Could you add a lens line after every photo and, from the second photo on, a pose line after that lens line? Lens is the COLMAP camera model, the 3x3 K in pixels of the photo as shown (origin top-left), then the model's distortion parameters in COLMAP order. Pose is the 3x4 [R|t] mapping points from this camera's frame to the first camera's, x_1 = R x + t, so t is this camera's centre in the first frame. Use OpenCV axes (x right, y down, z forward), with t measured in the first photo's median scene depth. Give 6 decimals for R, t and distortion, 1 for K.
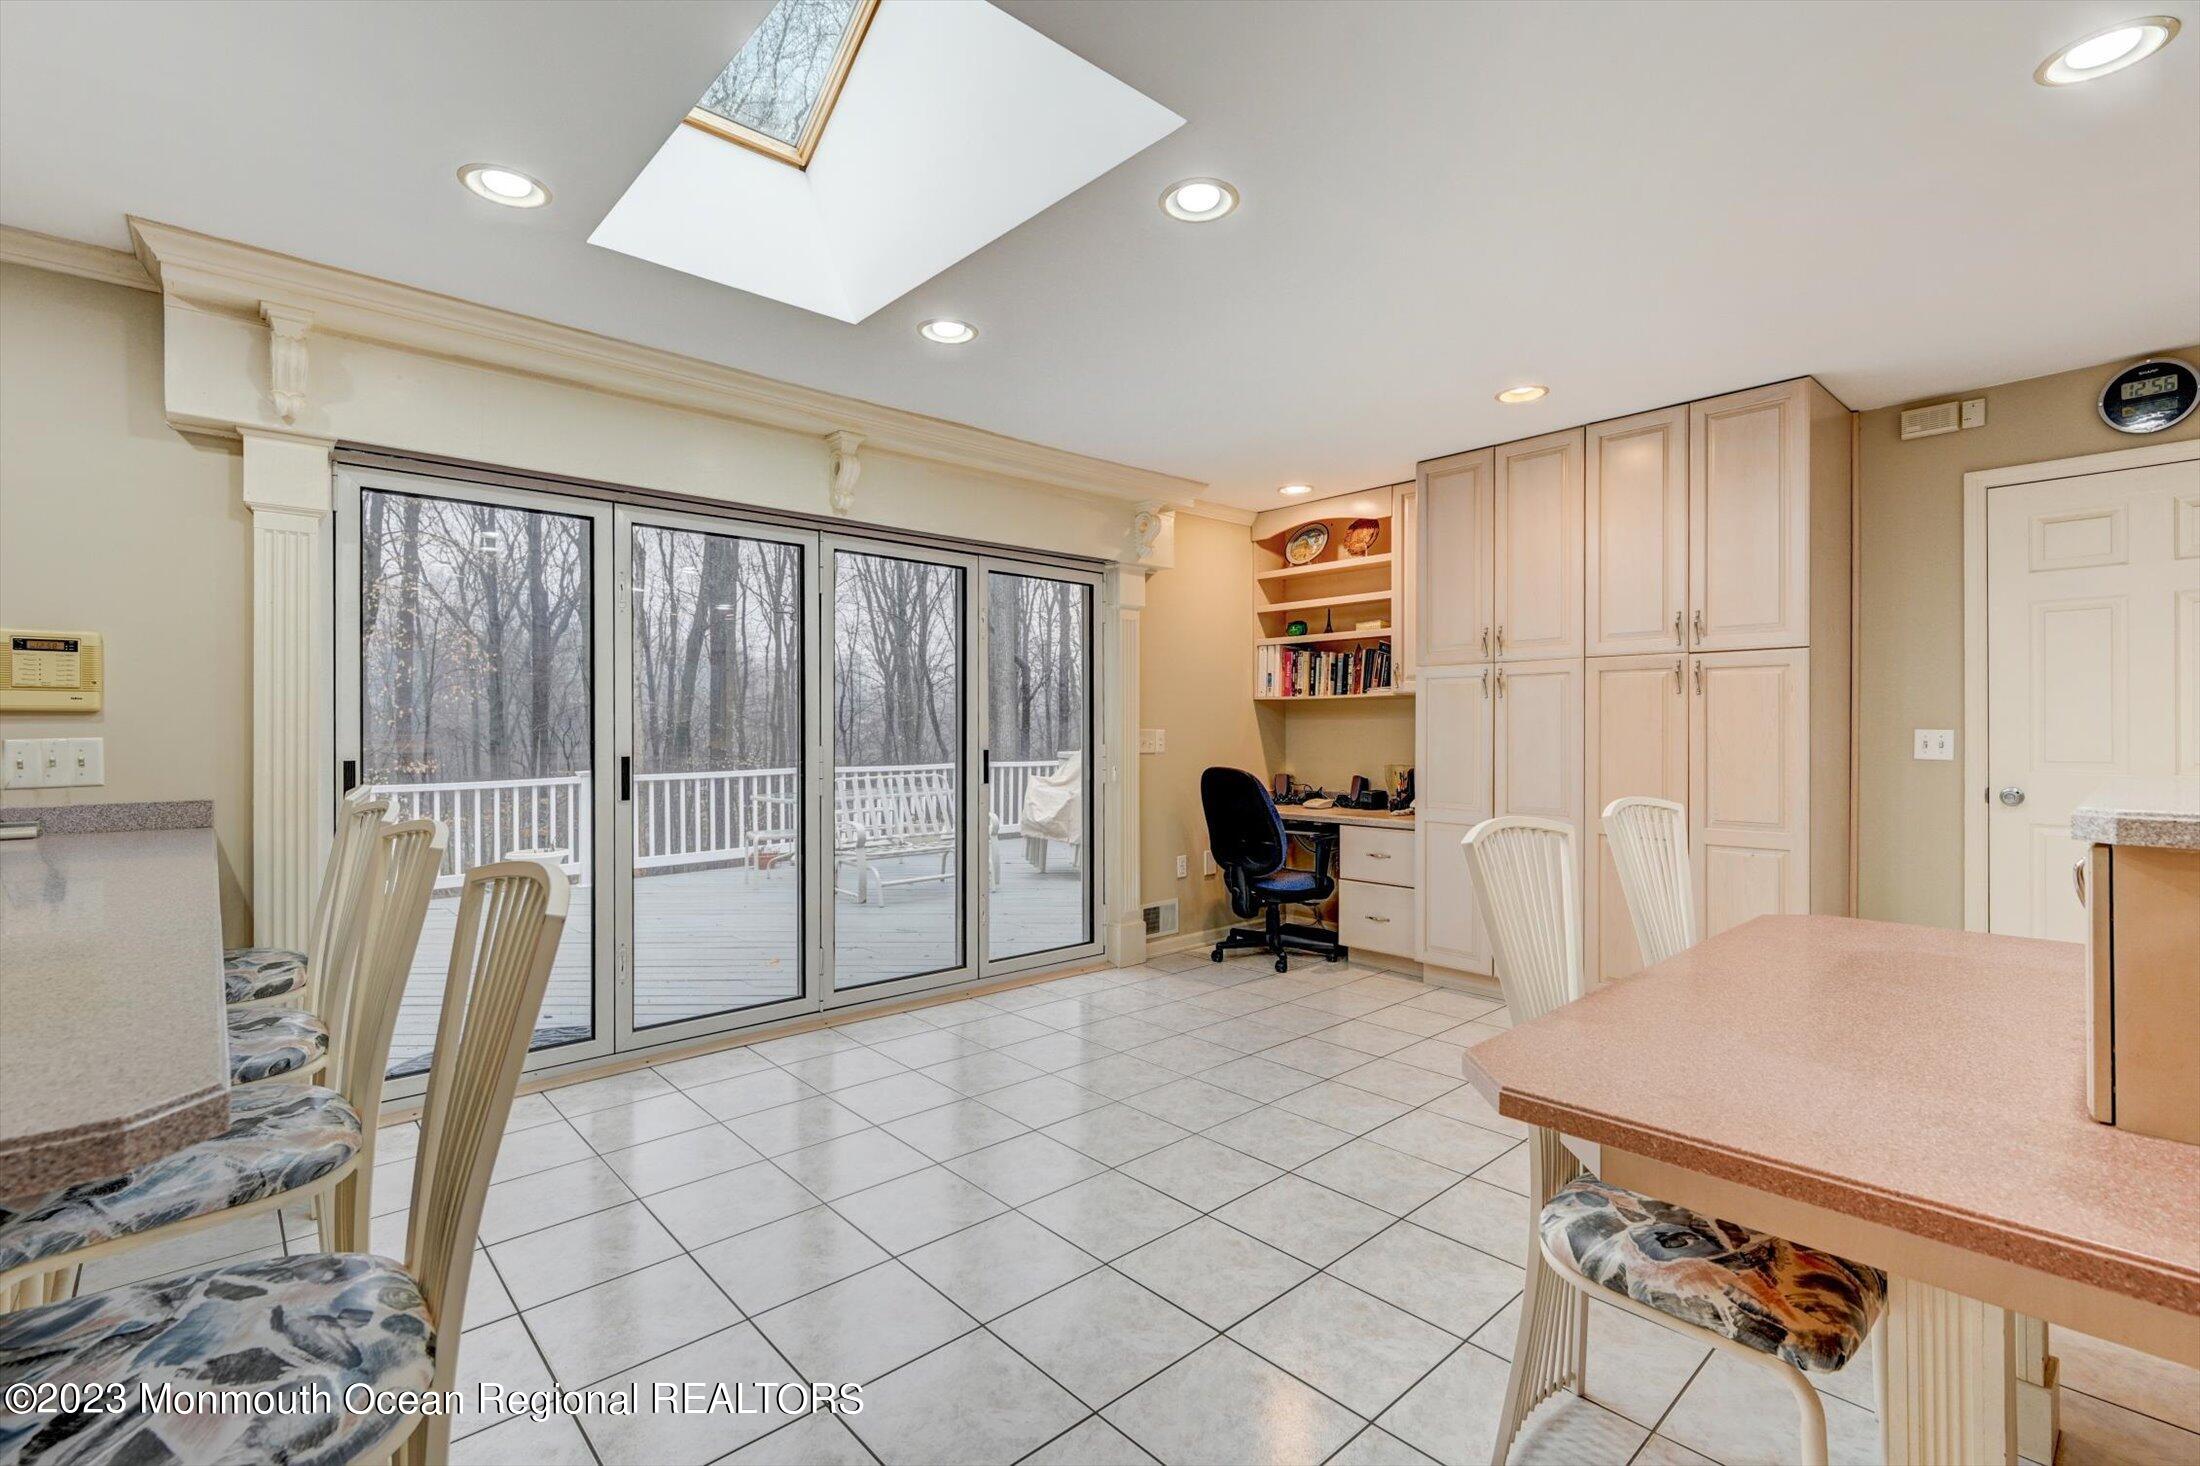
lens RADIAL K [[972.5, 0, 1103.6], [0, 972.5, 732.5], [0, 0, 1]] dist [0.001660, -0.001326]
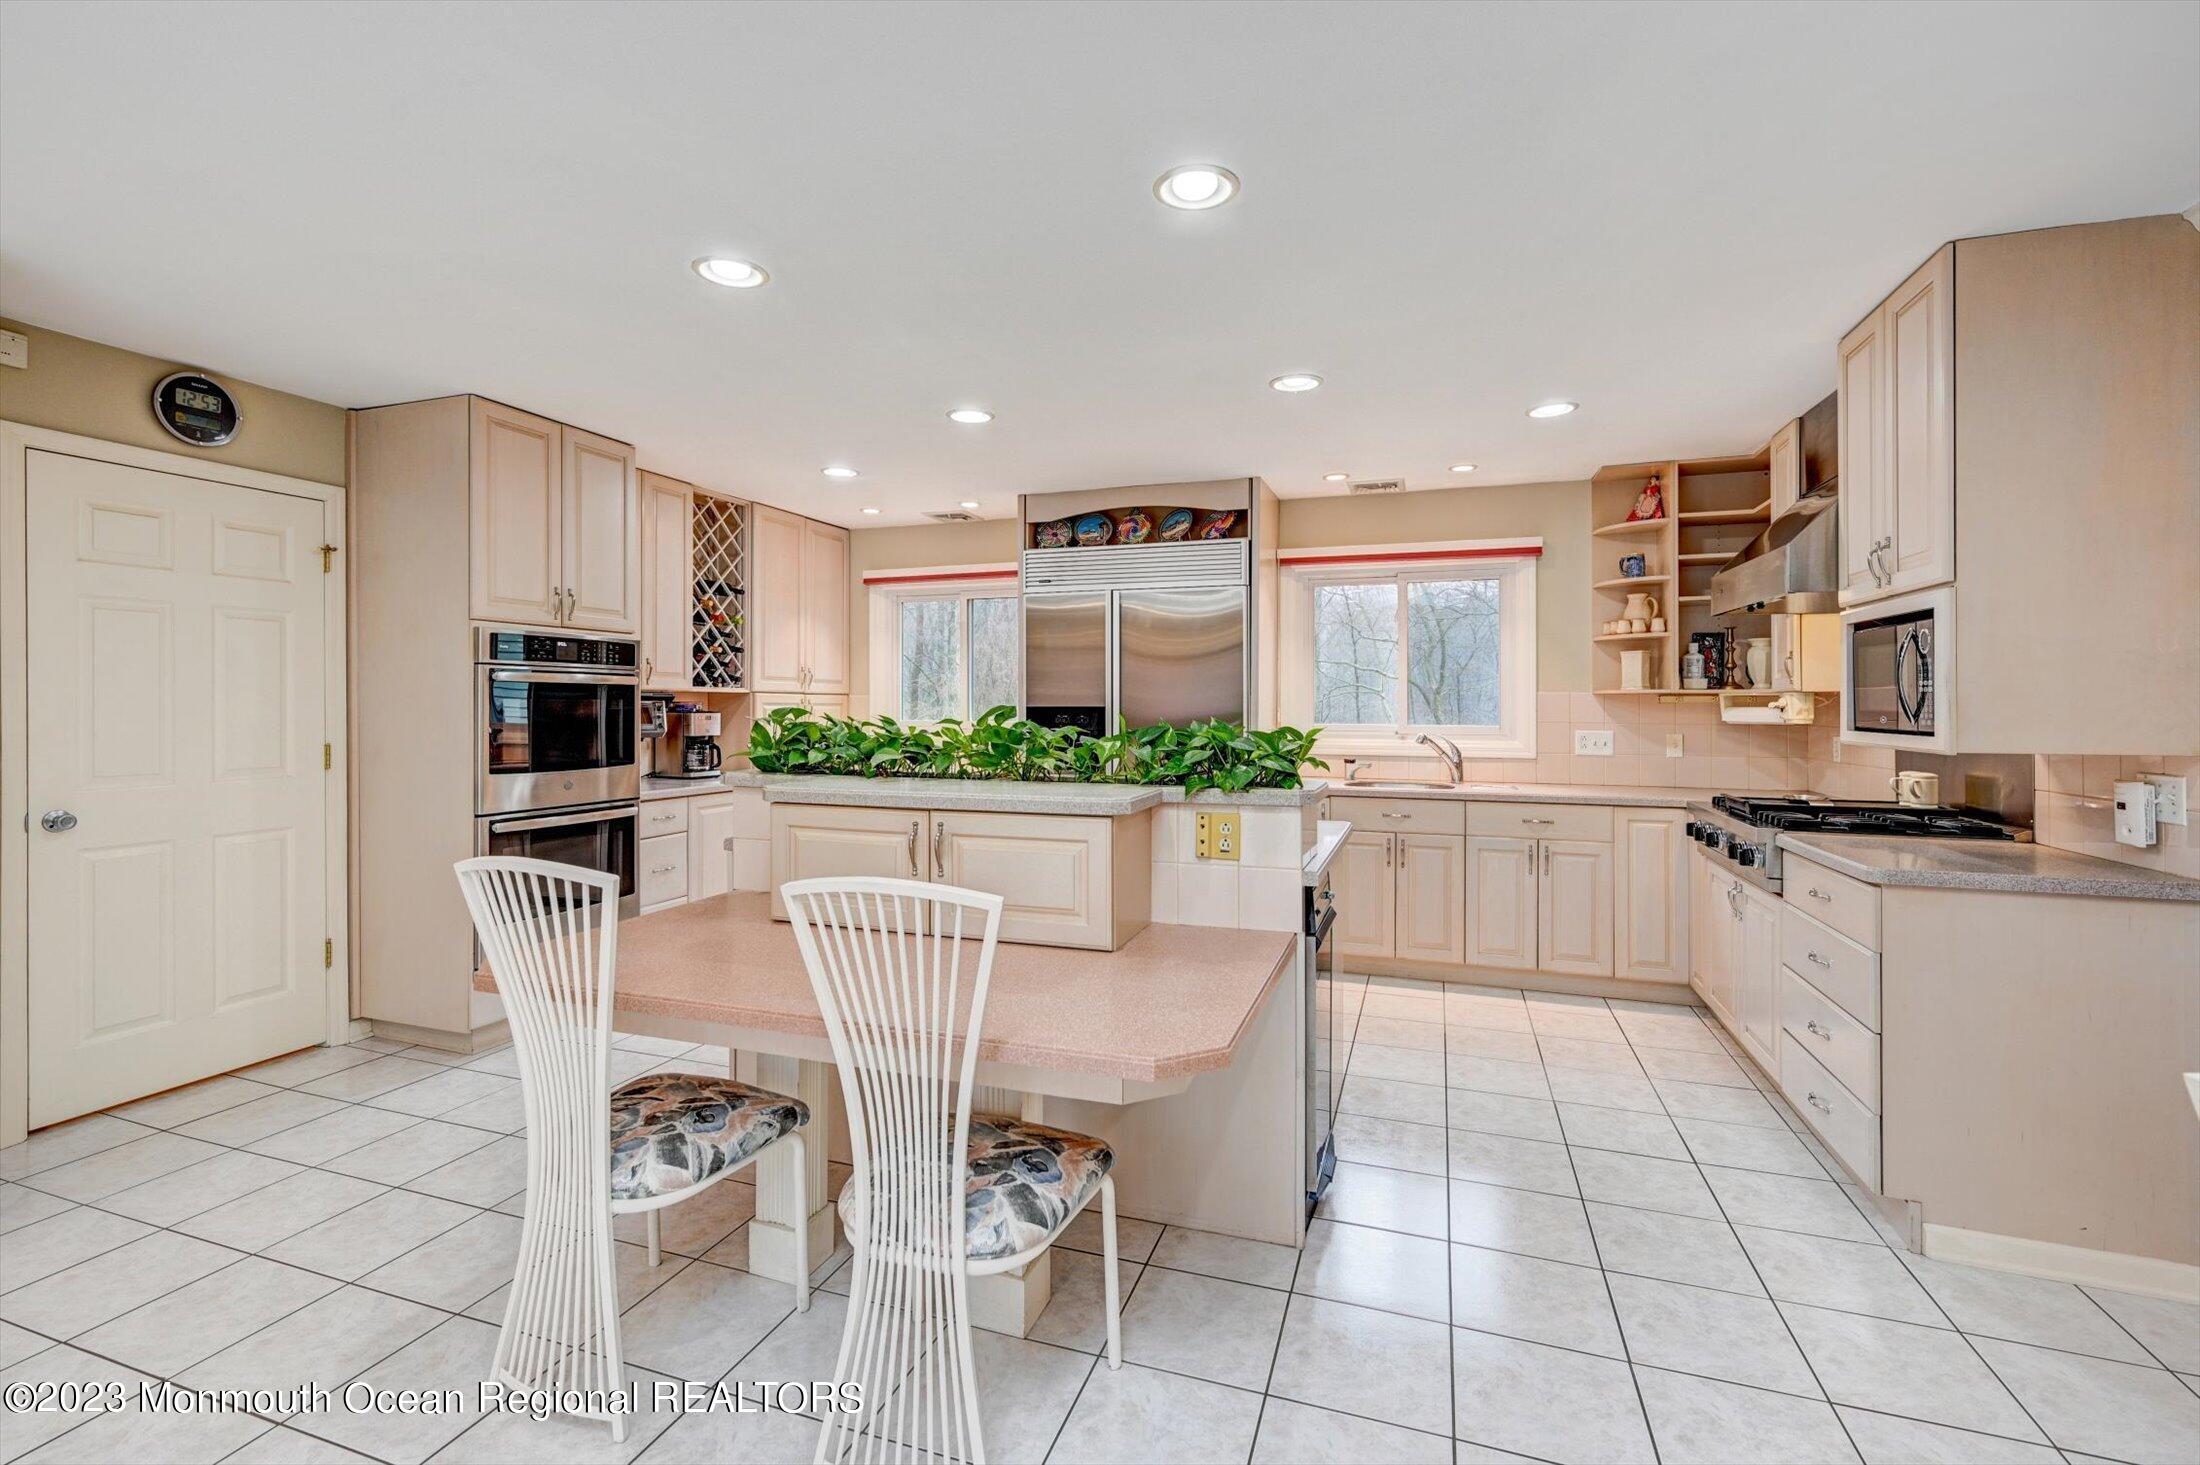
lens RADIAL K [[972.5, 0, 1093.0], [0, 972.5, 702.1], [0, 0, 1]] dist [0.001660, -0.001326]
pose [[-0.466786, 0.002356, 0.884367, -0.218713], [-0.000651, 0.999995, -0.003007, -0.034059], [-0.884370, -0.001979, -0.466782, 0.562217]]
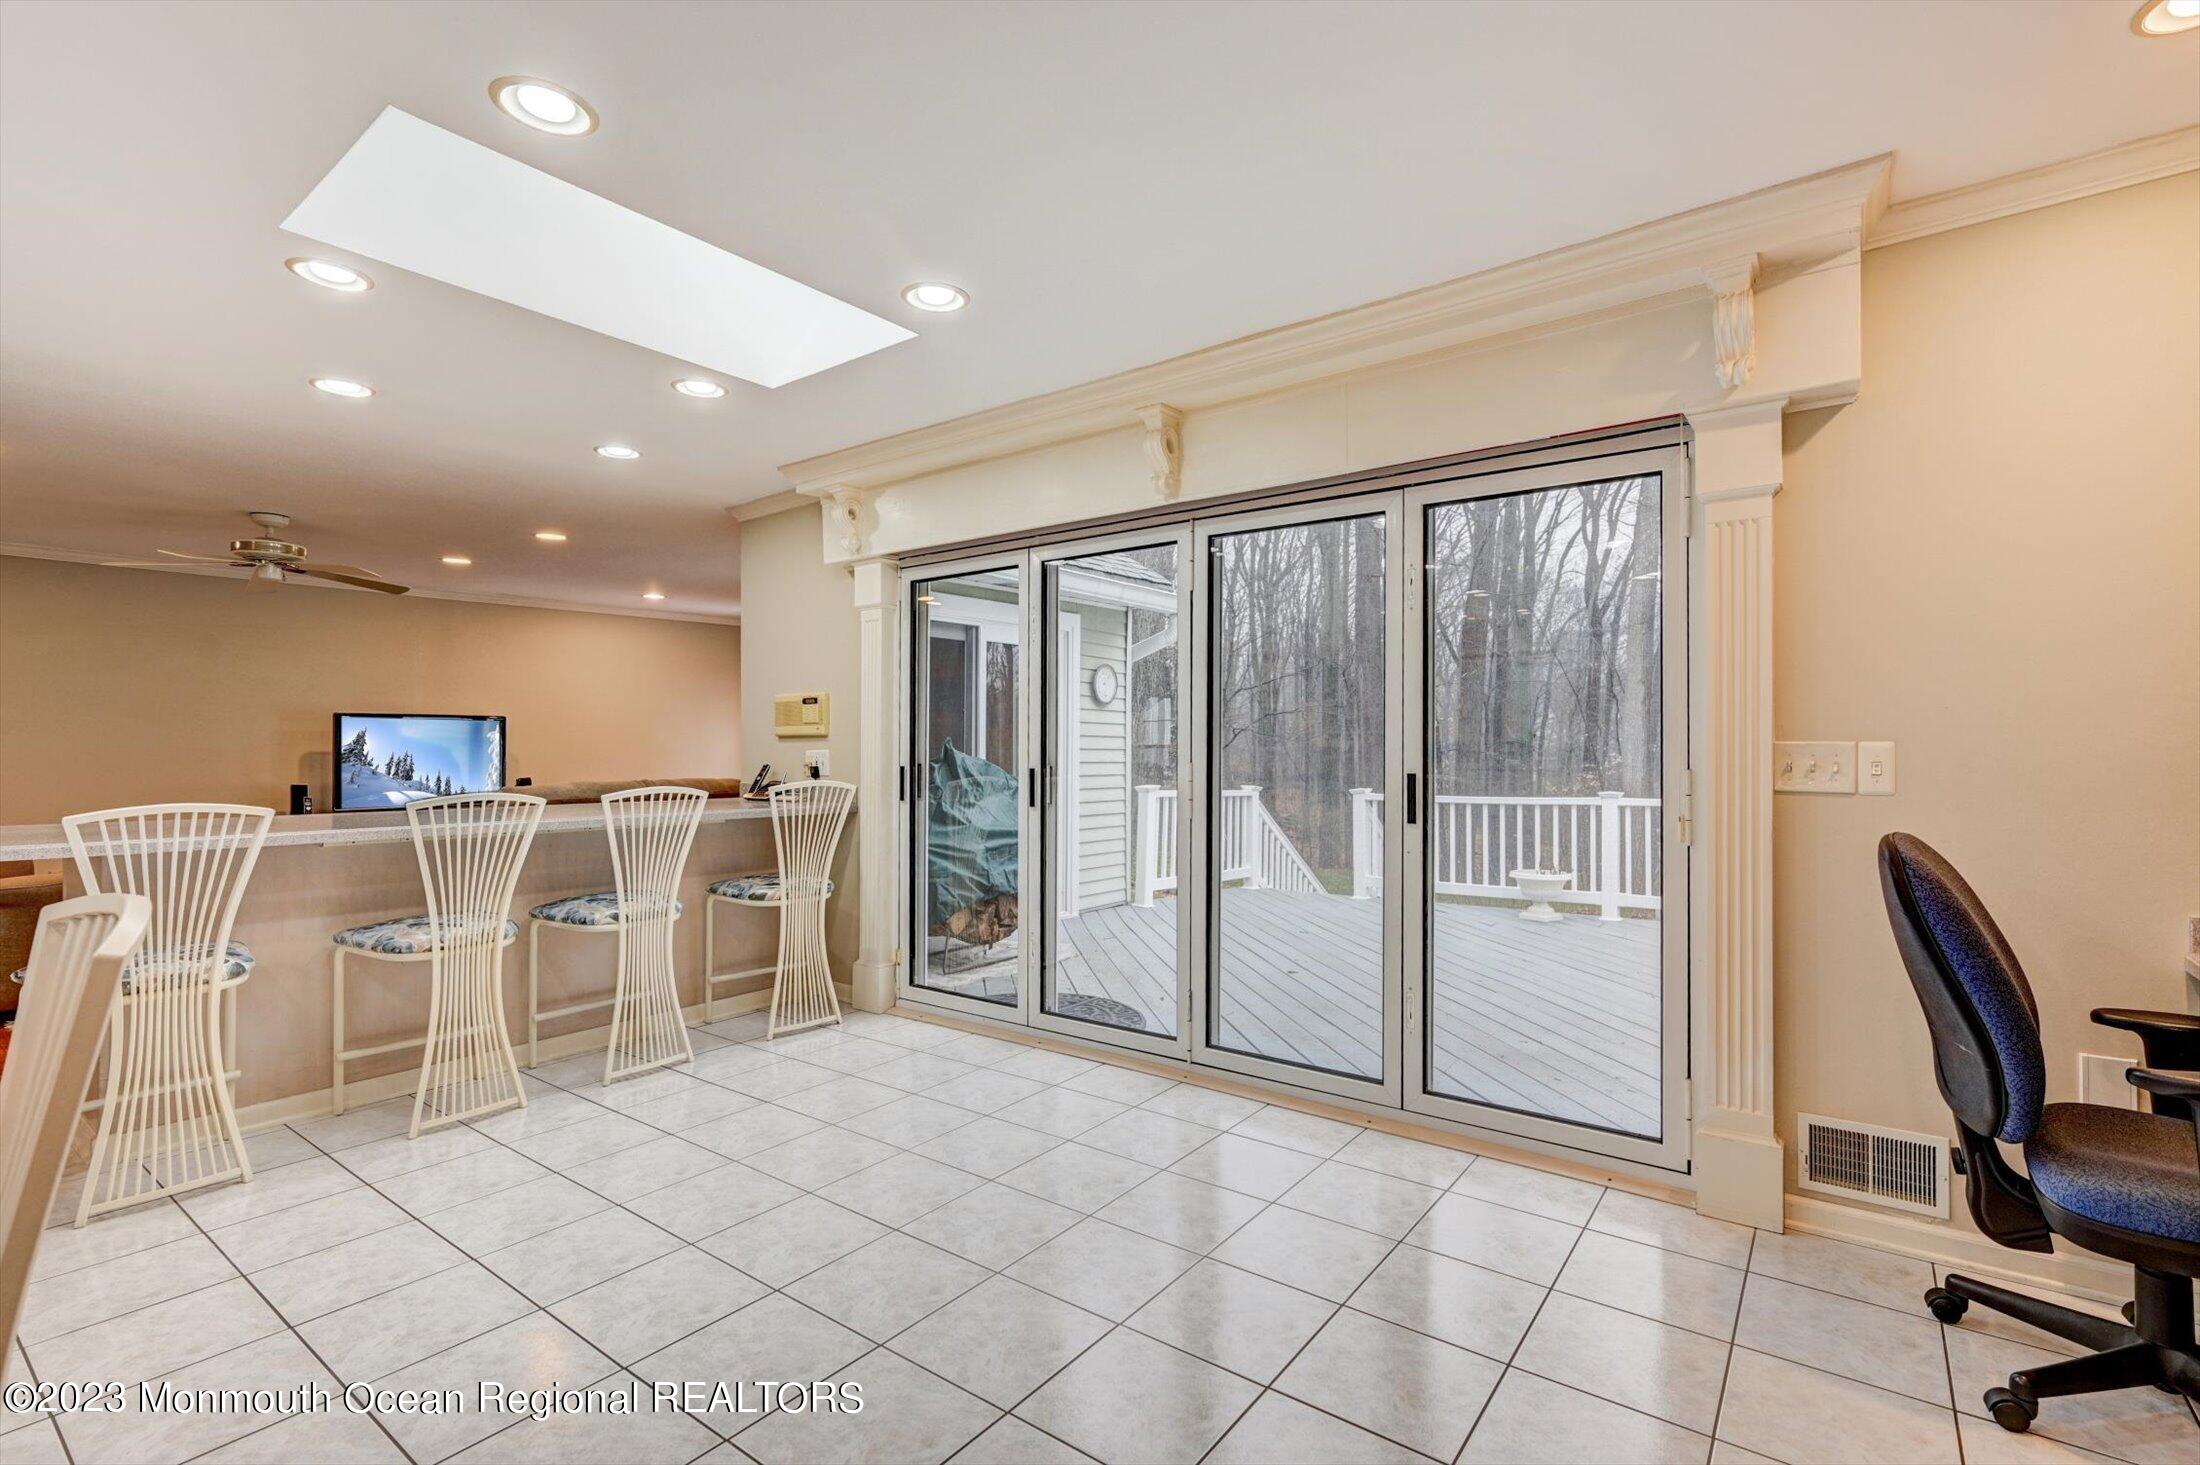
lens RADIAL K [[972.5, 0, 1110.8], [0, 972.5, 741.8], [0, 0, 1]] dist [0.001660, -0.001326]
pose [[0.178789, -0.006636, -0.983865, 0.595089], [-0.004413, 0.999962, -0.007546, 0.002051], [0.983878, 0.005691, 0.178753, 0.809456]]
